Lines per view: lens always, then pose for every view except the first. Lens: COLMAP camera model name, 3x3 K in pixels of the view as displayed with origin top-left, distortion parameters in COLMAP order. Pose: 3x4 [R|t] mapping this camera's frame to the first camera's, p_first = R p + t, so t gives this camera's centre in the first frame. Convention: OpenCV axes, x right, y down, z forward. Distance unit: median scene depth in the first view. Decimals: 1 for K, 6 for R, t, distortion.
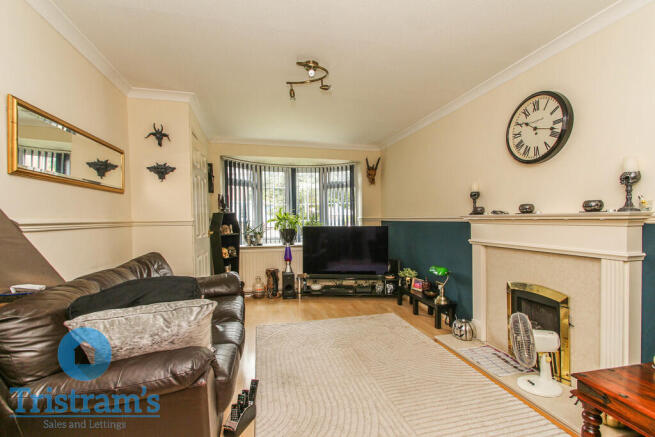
lens RADIAL K [[304.5, 0, 326.8], [0, 304.5, 218.4], [0, 0, 1]] dist [0.020210, -0.007409]
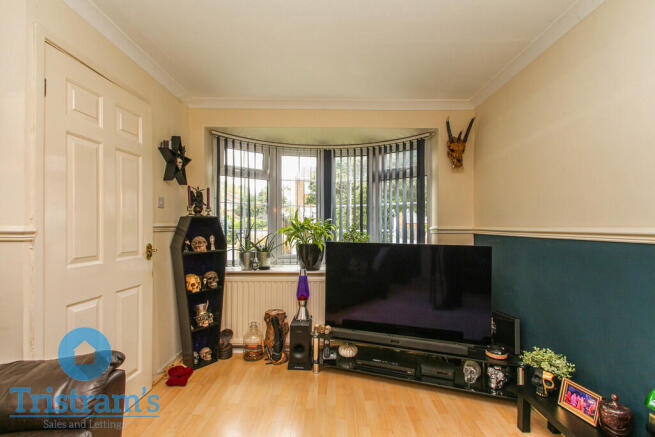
lens RADIAL K [[304.5, 0, 328.7], [0, 304.5, 221.8], [0, 0, 1]] dist [0.020210, -0.007409]
pose [[0.969684, 0.014464, -0.243935, 0.063692], [-0.019256, 0.999665, -0.017271, -0.001571], [0.243603, 0.021445, 0.969638, 0.440716]]
